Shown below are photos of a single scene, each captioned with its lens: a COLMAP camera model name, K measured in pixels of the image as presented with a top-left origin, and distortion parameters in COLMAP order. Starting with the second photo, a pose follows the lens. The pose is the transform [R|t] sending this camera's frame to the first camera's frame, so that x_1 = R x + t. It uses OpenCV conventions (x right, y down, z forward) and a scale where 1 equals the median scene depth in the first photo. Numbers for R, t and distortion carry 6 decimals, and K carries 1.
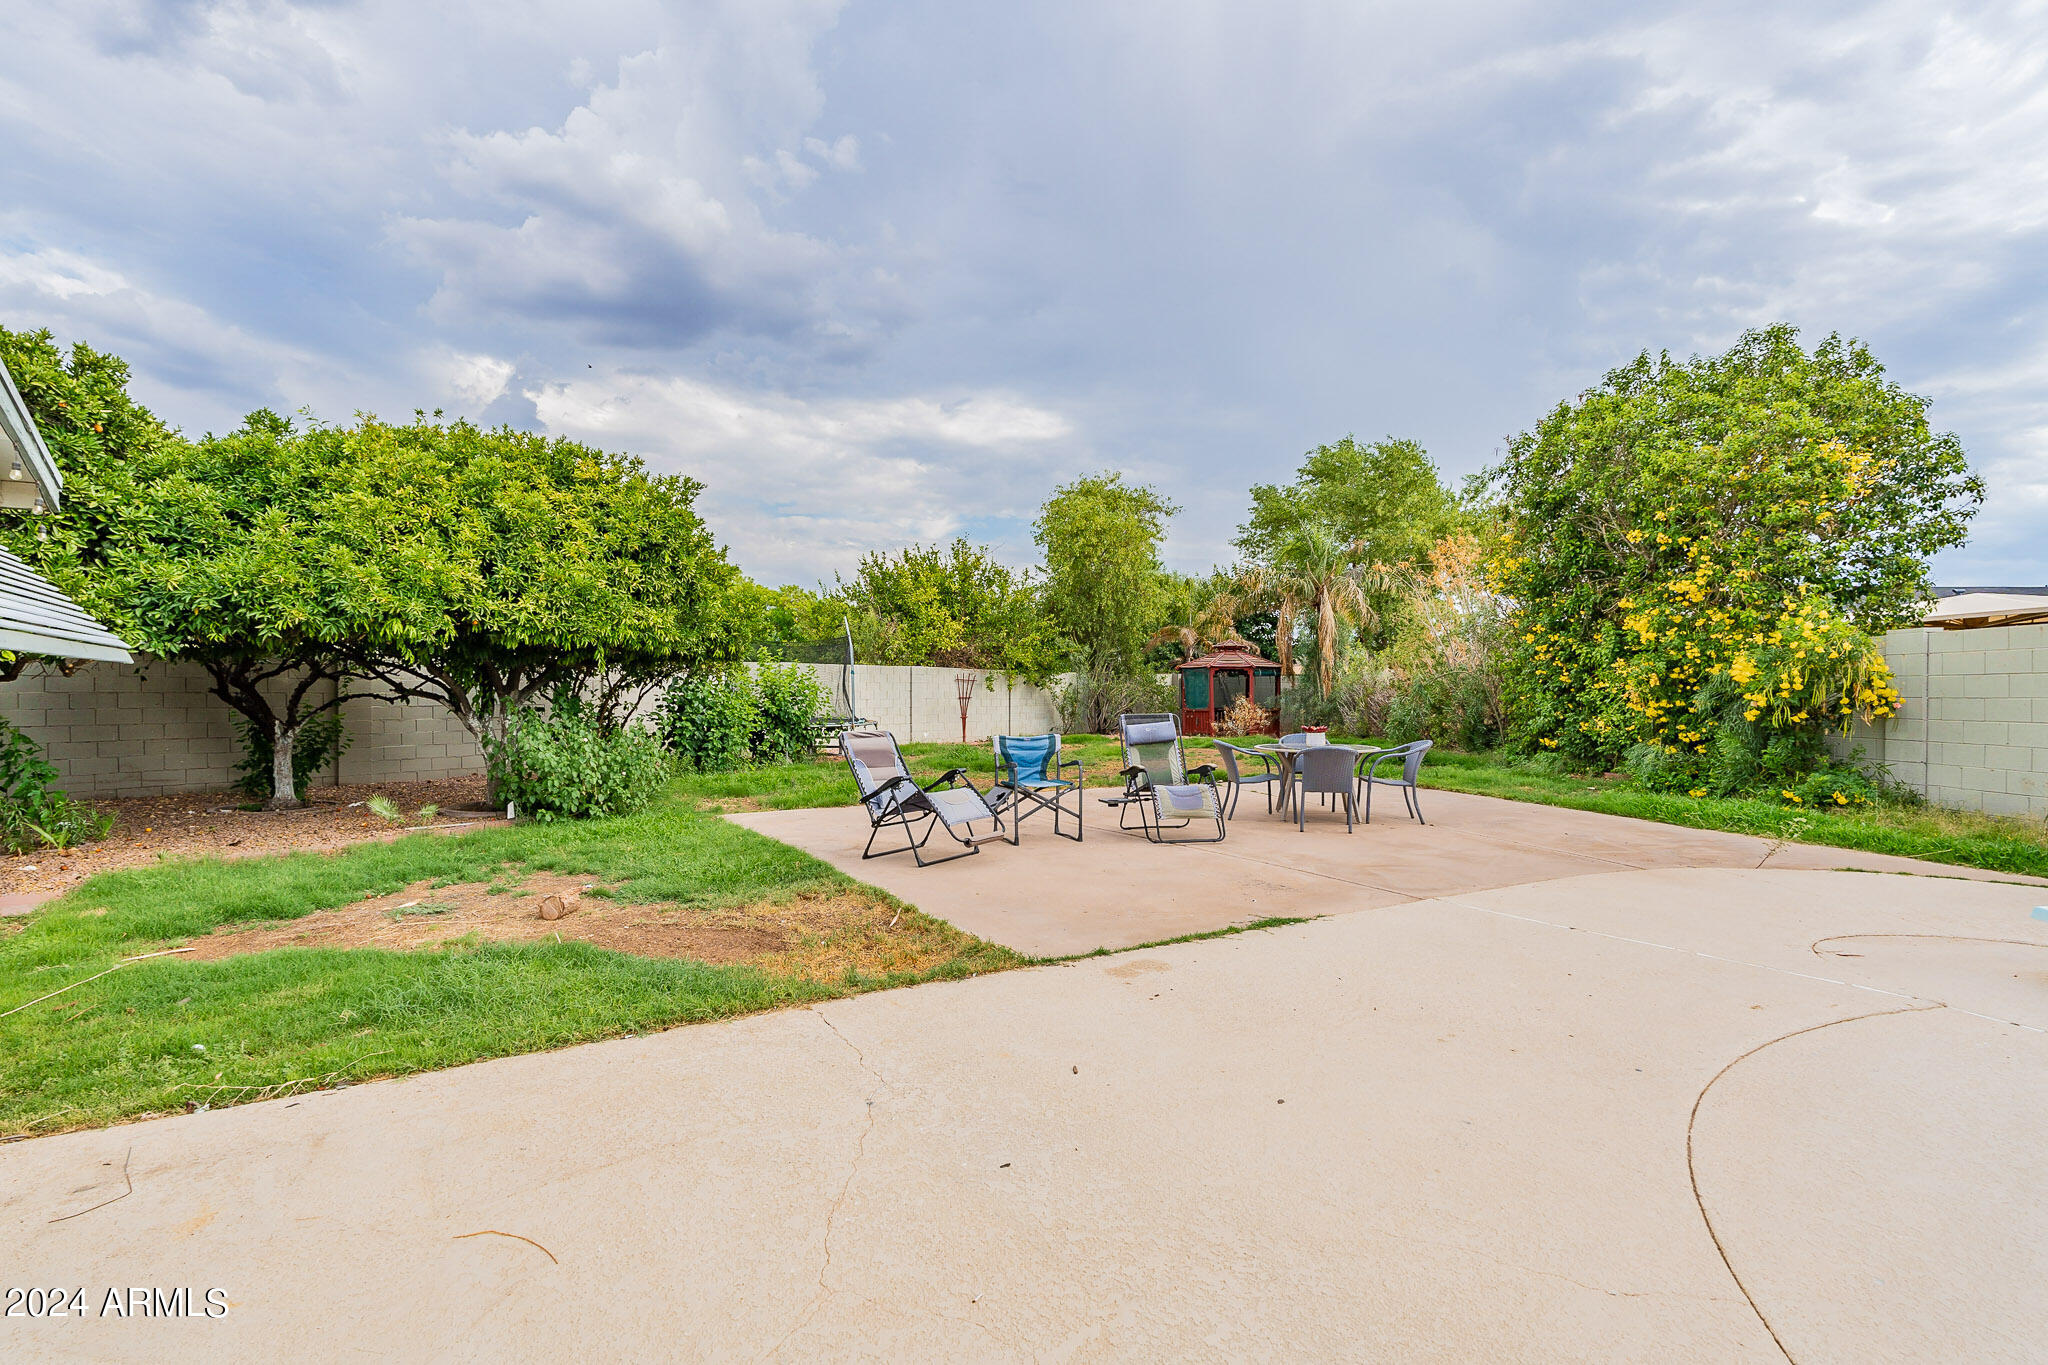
lens RADIAL K [[904.3, 0, 1030.2], [0, 904.3, 698.2], [0, 0, 1]] dist [-0.000856, -0.000550]
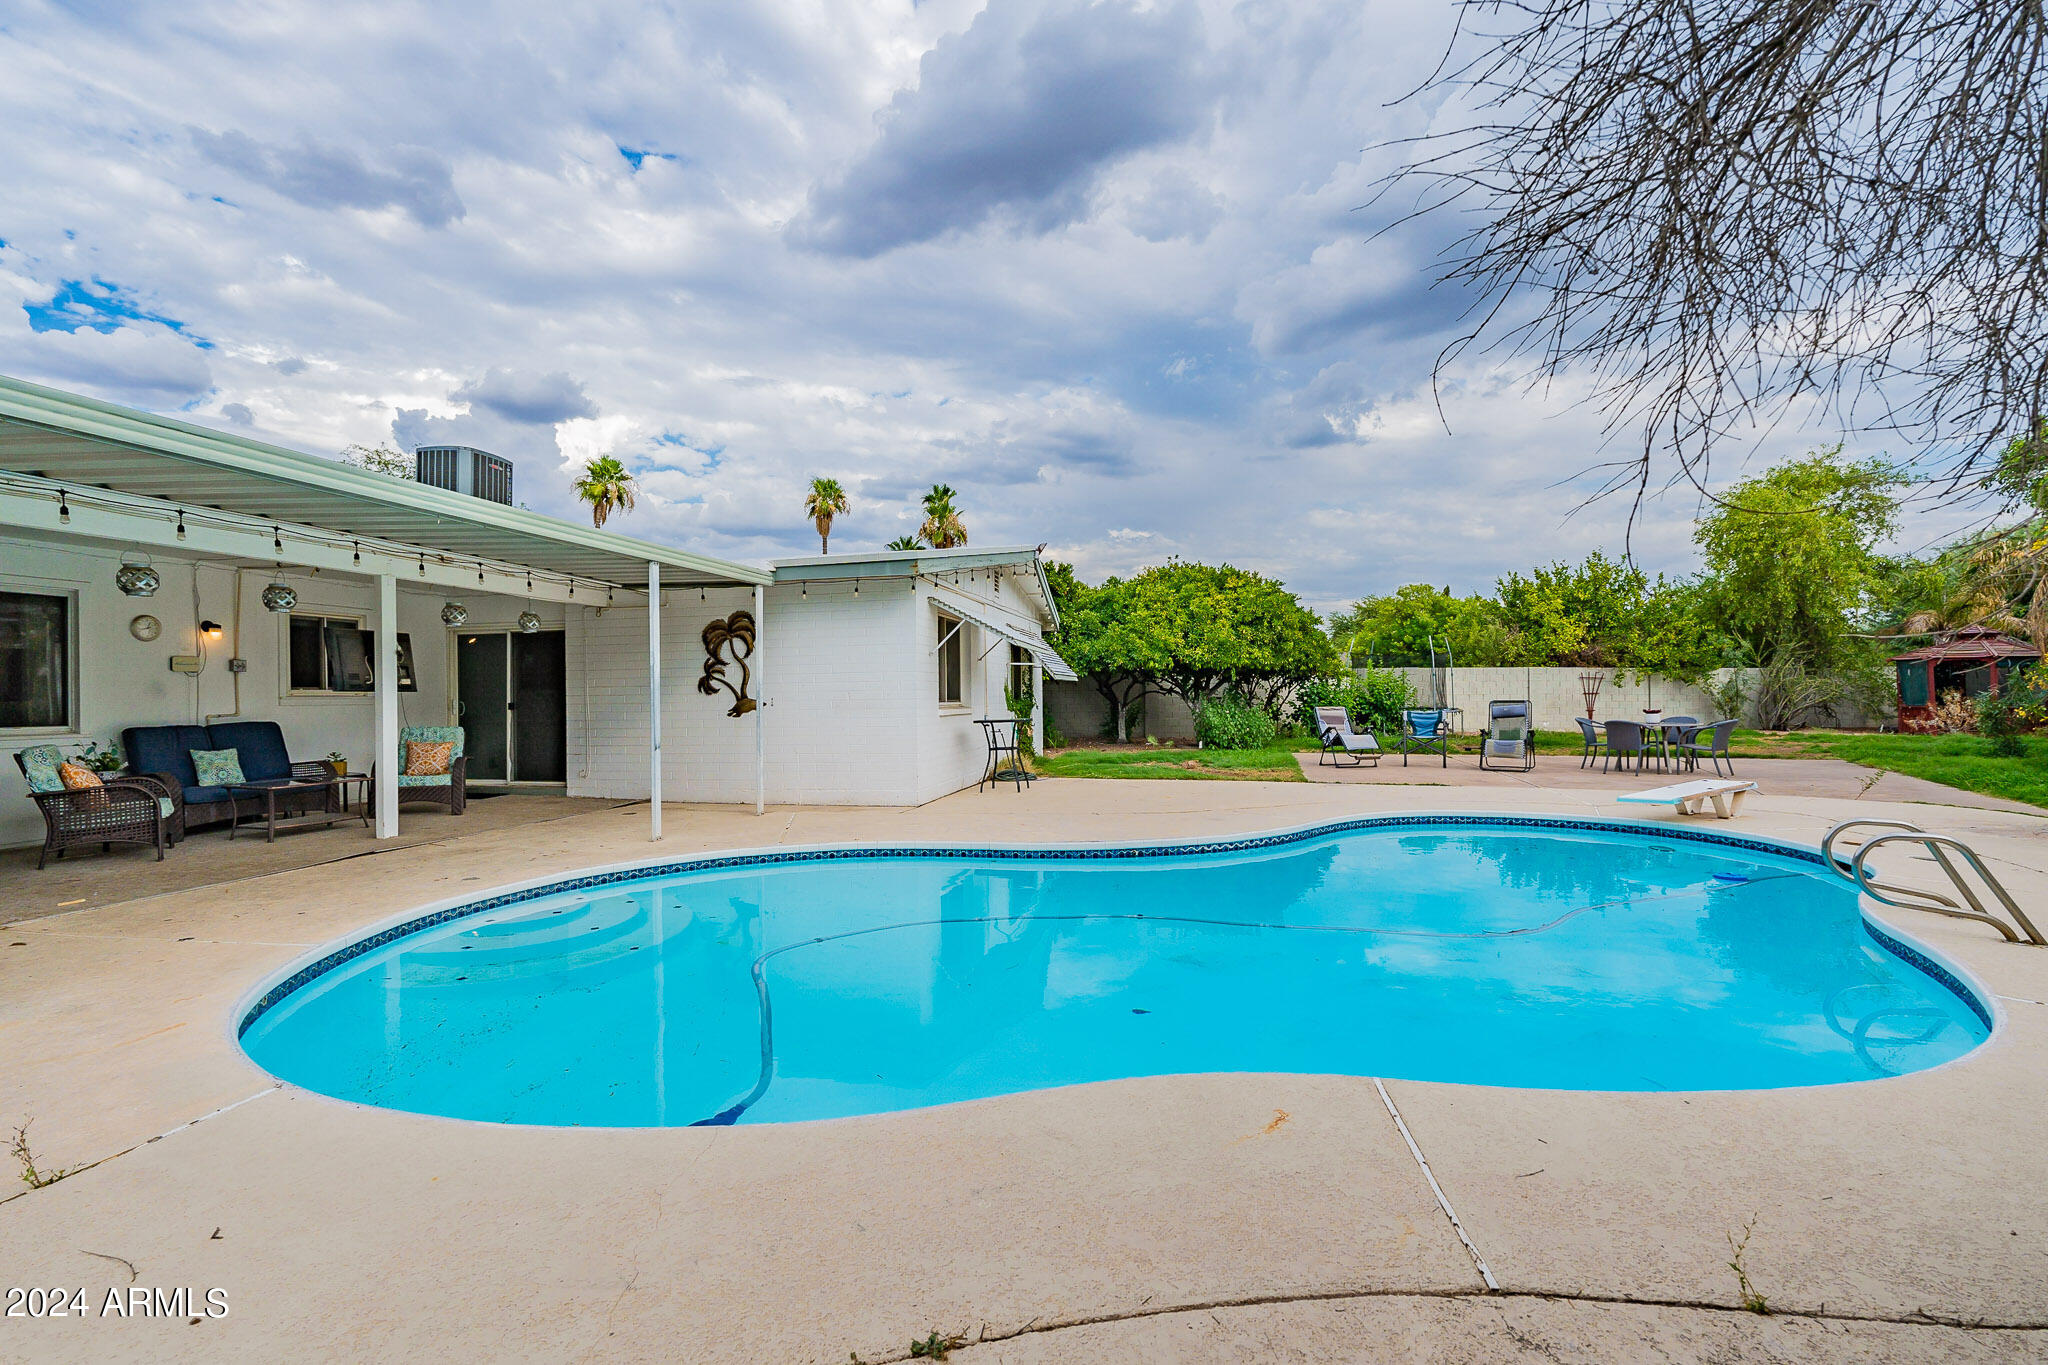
lens RADIAL K [[904.3, 0, 1032.8], [0, 904.3, 680.8], [0, 0, 1]] dist [-0.000856, -0.000550]
pose [[0.689722, -0.013258, -0.723953, 0.269843], [0.000395, 0.999839, -0.017933, 0.003933], [0.724074, 0.012083, 0.689616, -0.294520]]
